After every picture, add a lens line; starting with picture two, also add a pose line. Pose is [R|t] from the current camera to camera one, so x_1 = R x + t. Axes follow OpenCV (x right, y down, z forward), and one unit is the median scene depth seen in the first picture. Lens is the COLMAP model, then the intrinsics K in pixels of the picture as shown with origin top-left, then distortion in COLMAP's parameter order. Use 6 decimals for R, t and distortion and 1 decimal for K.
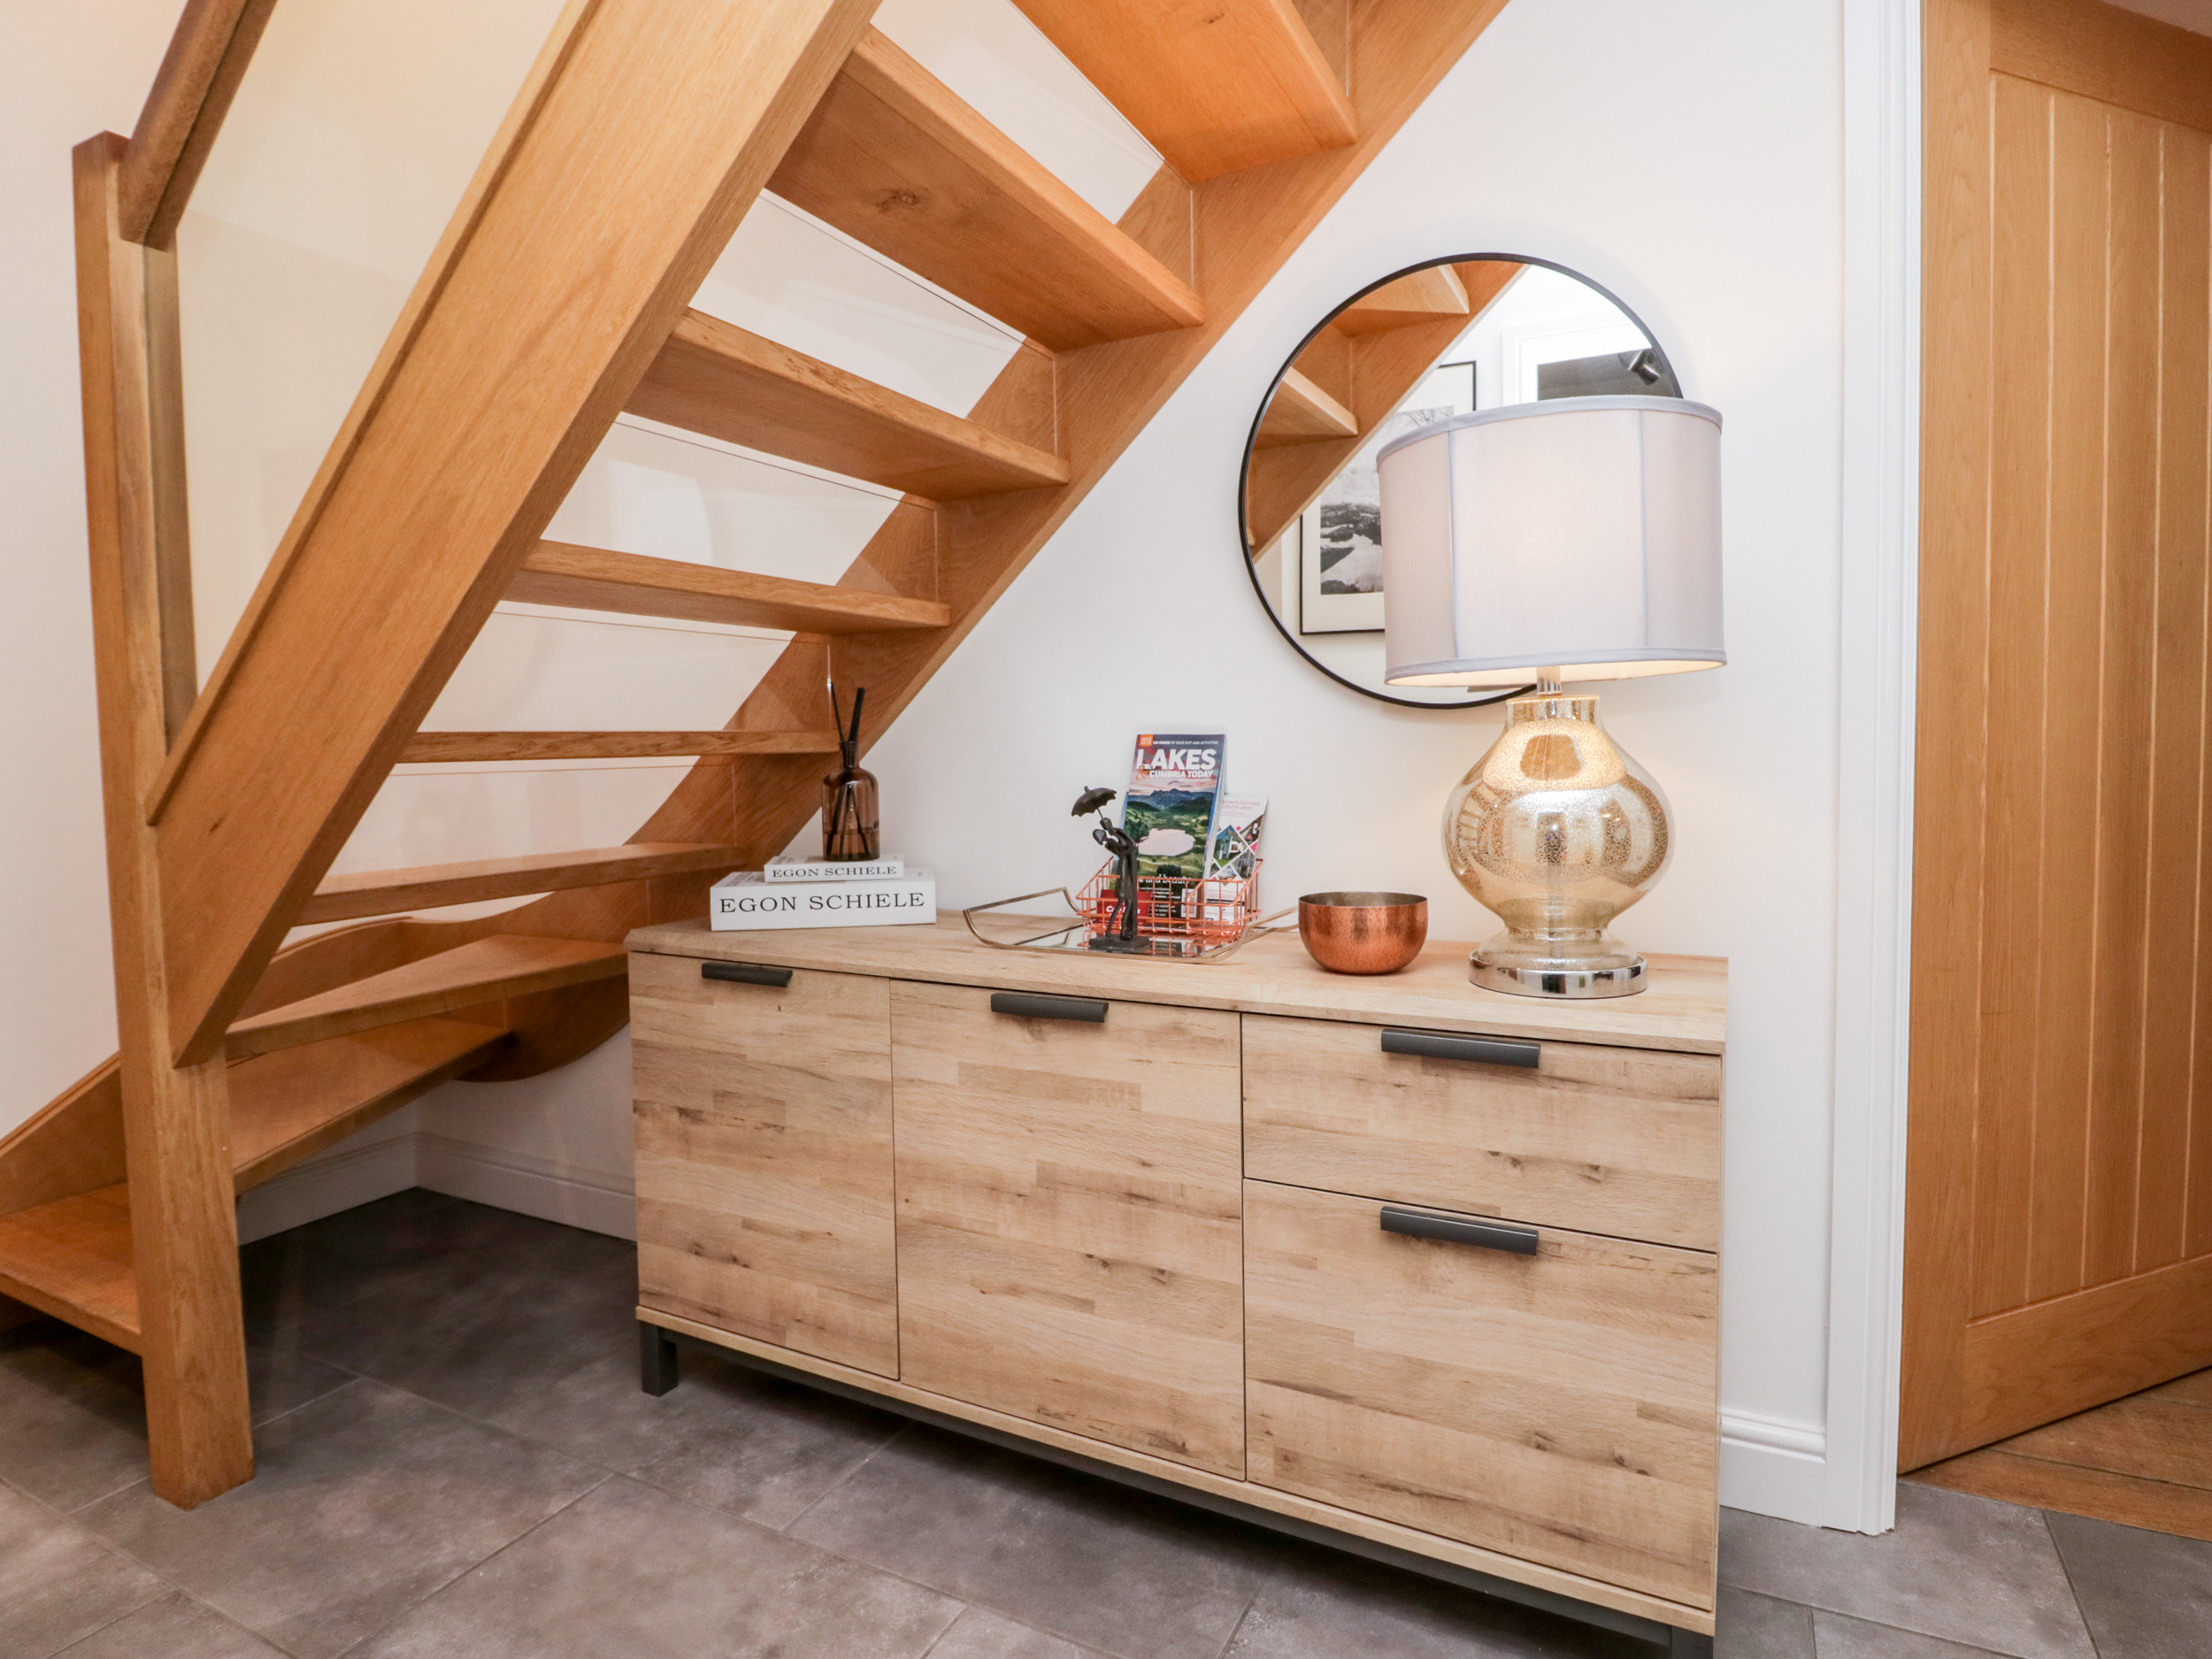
lens RADIAL K [[1176.5, 0, 1136.1], [0, 1176.5, 802.1], [0, 0, 1]] dist [-0.003731, -0.012163]
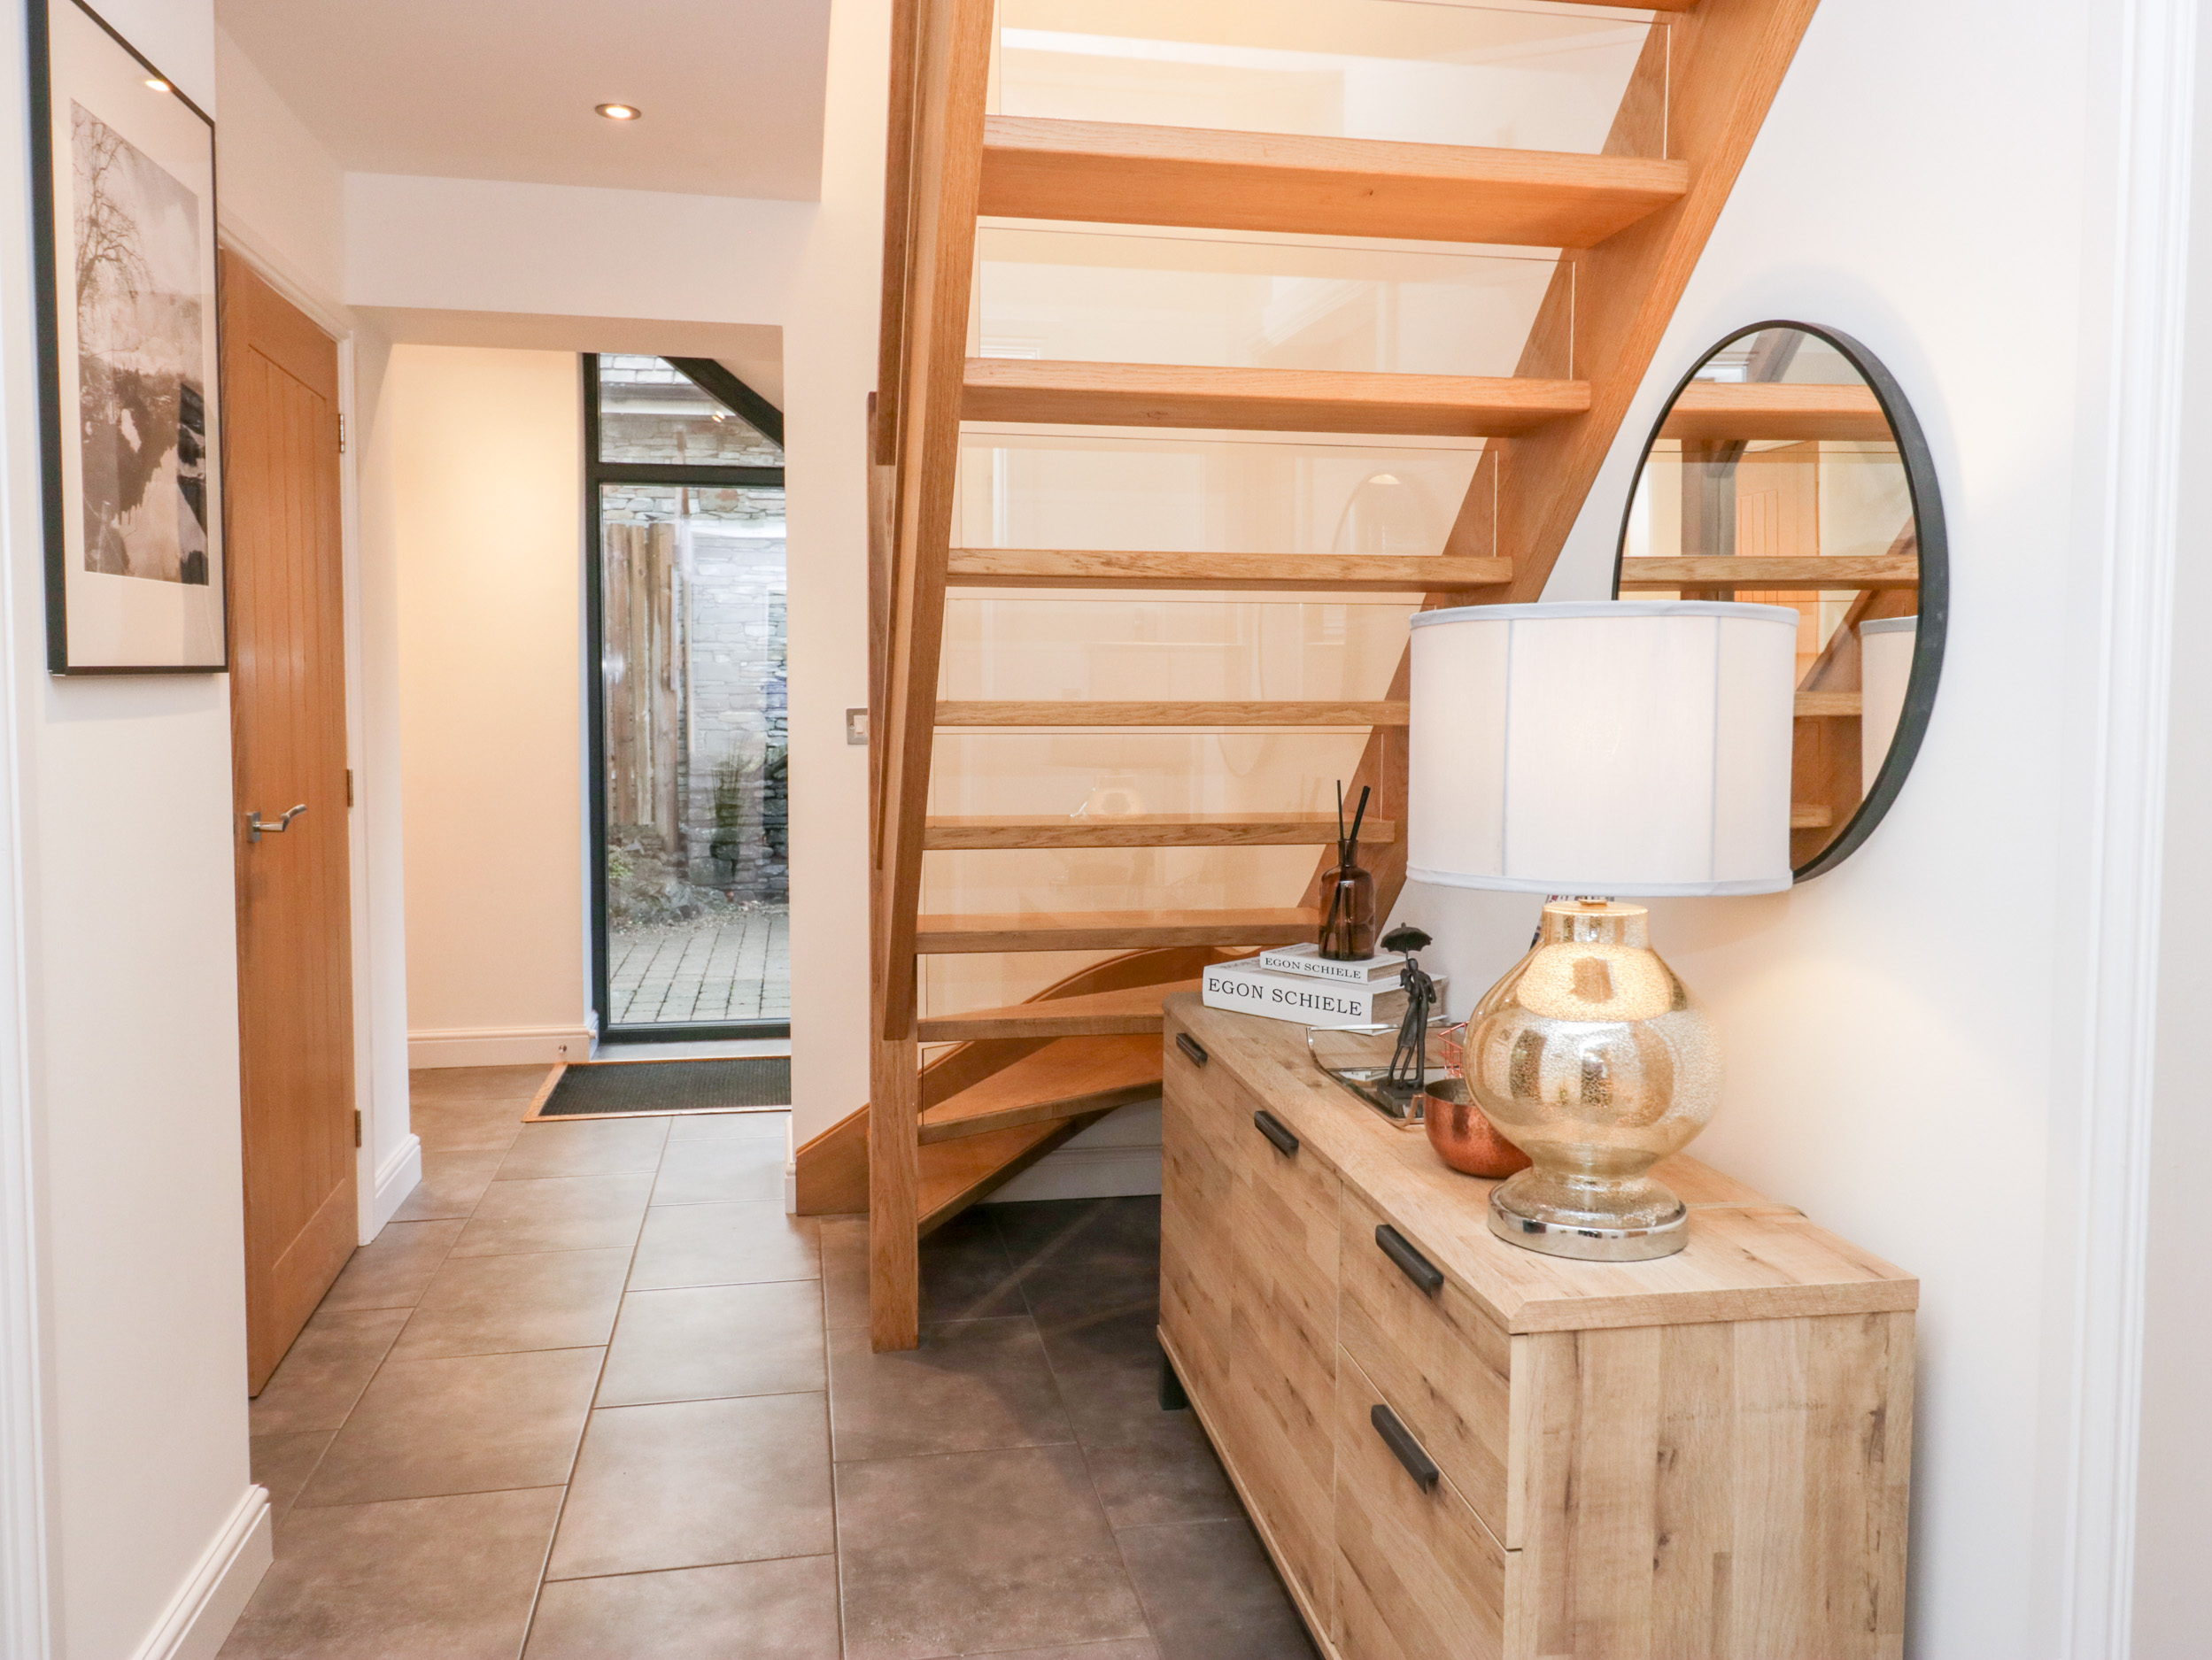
lens RADIAL K [[1714.8, 0, 1143.9], [0, 1714.8, 784.8], [0, 0, 1]] dist [0.007379, -0.040083]
pose [[0.608995, 0.066824, -0.790354, 1.008243], [-0.056633, 0.997565, 0.040705, -0.186146], [0.791150, 0.019971, 0.611296, -0.034846]]
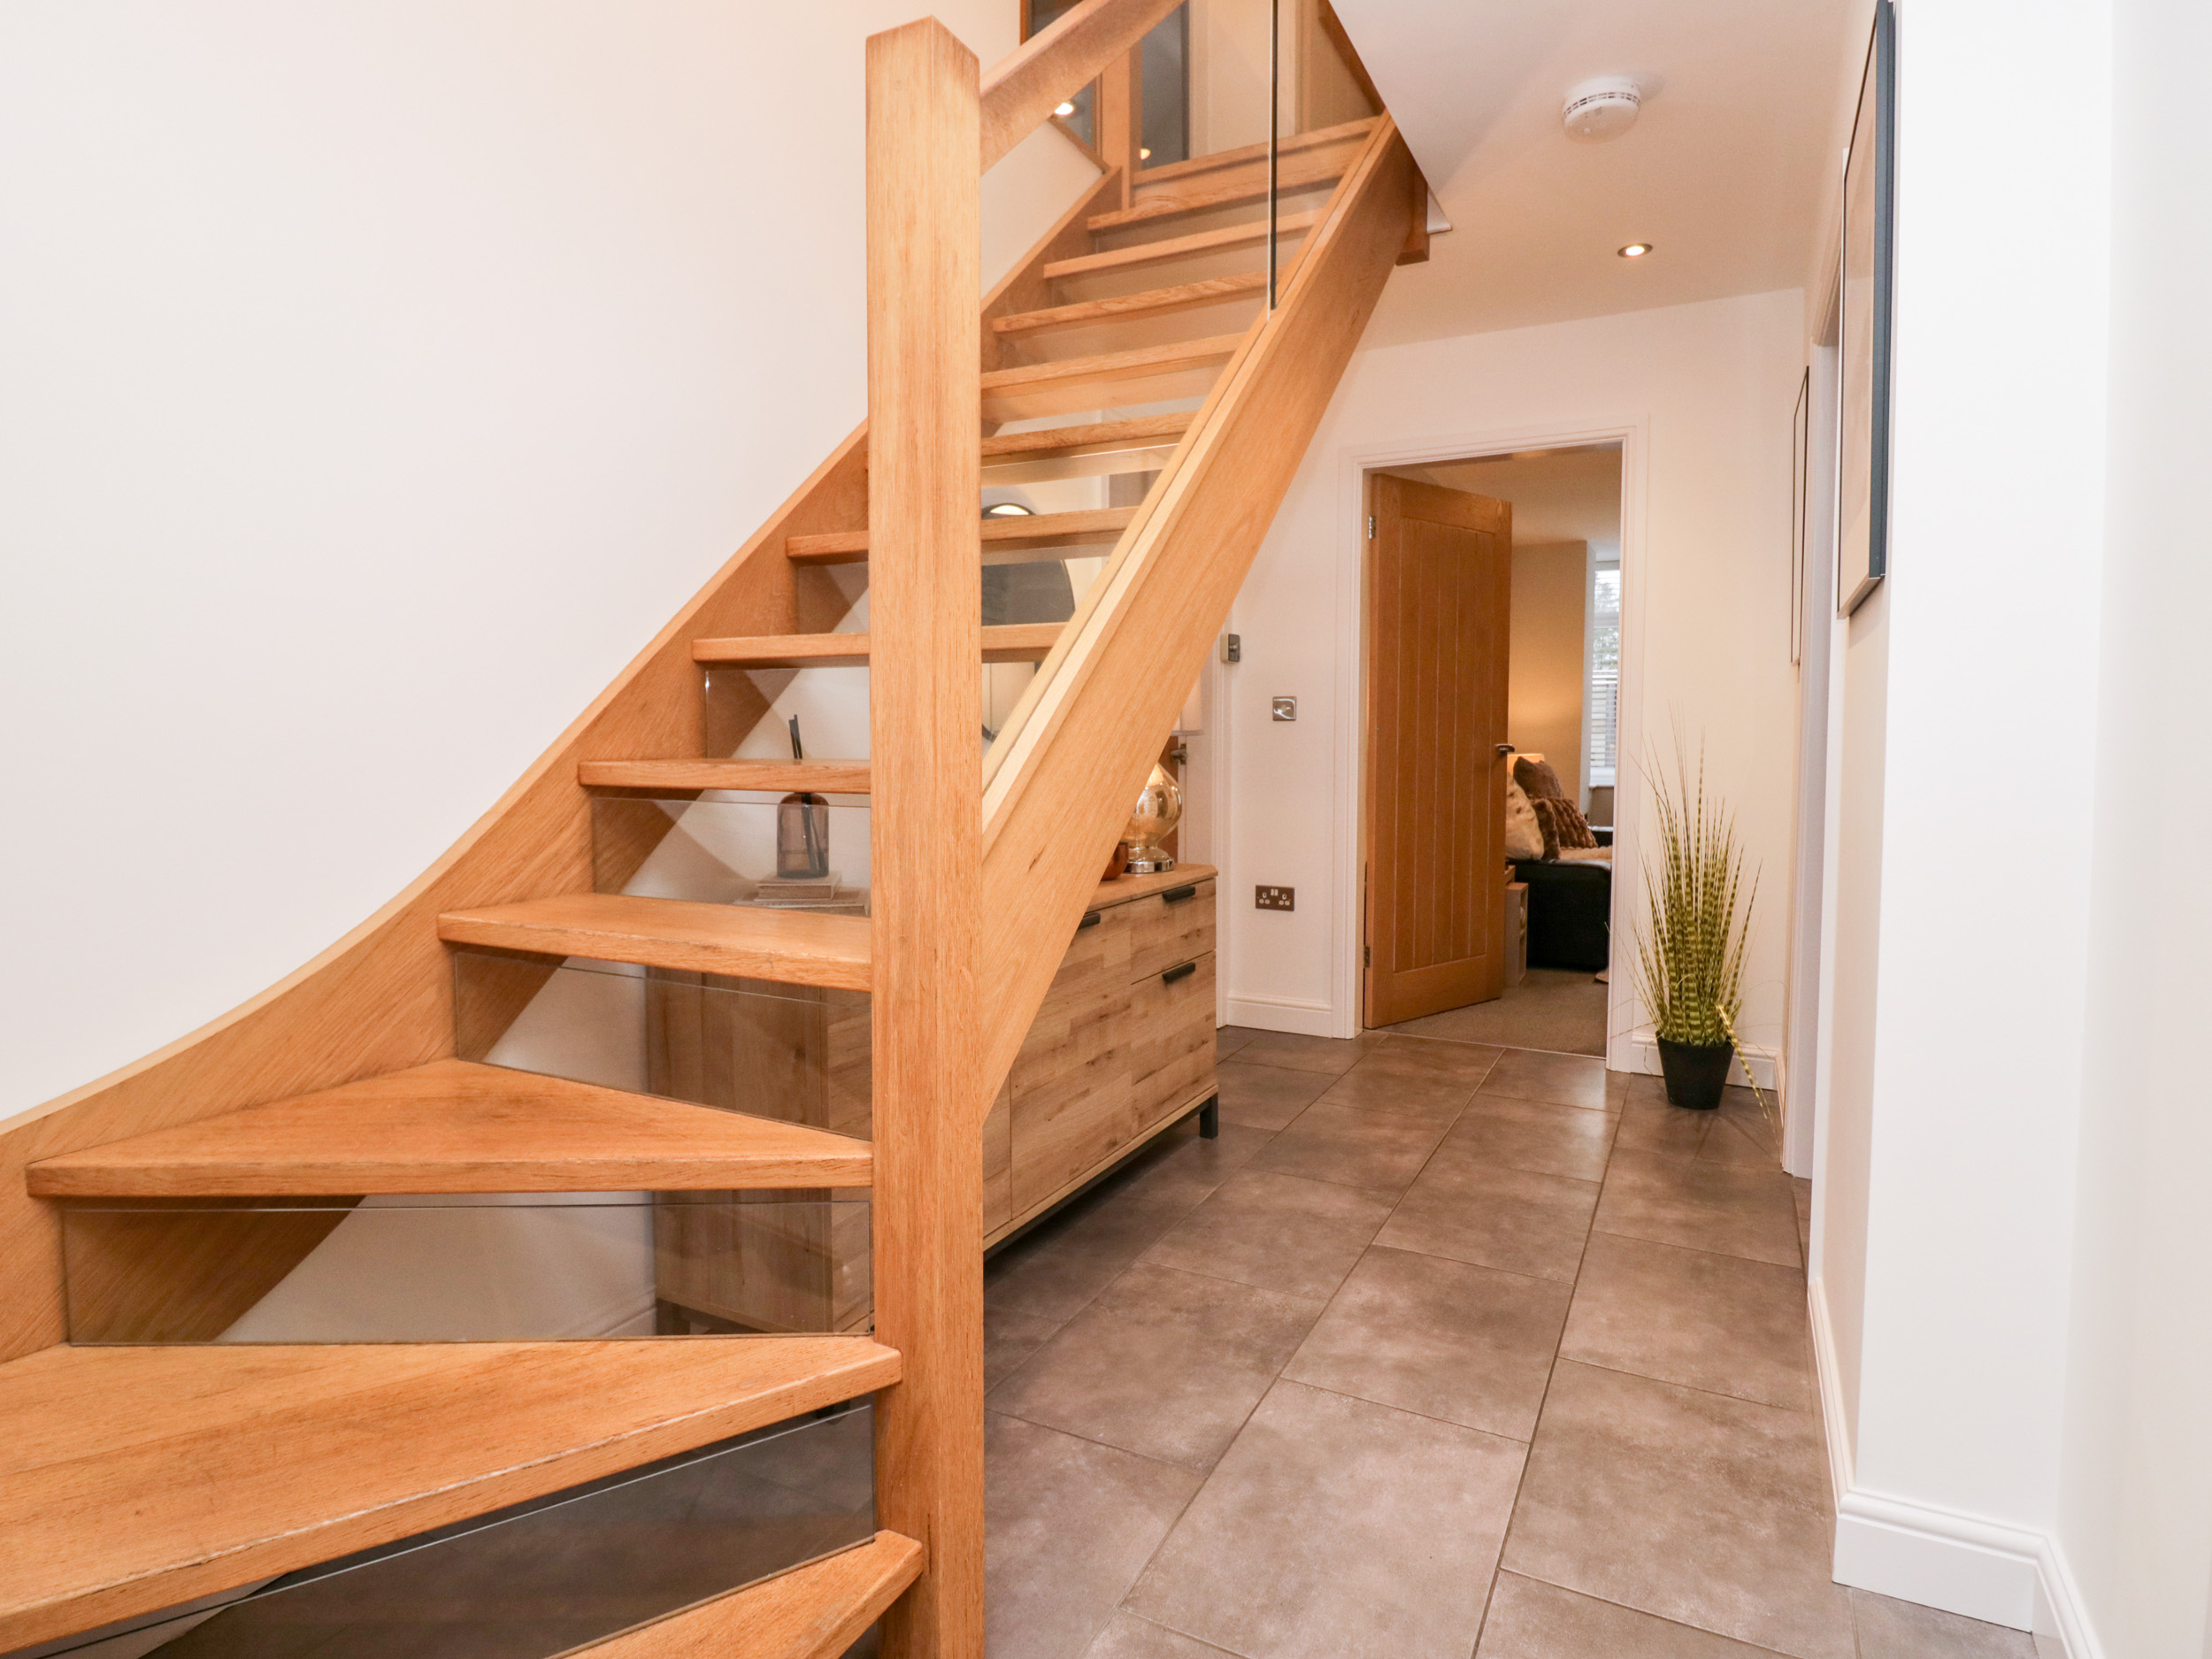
lens RADIAL K [[1176.5, 0, 1136.1], [0, 1176.5, 802.1], [0, 0, 1]] dist [-0.003731, -0.012163]
pose [[0.007862, -0.042558, 0.999063, -1.692927], [0.053607, 0.997675, 0.042077, -0.063802], [-0.998531, 0.053226, 0.010125, 0.859976]]
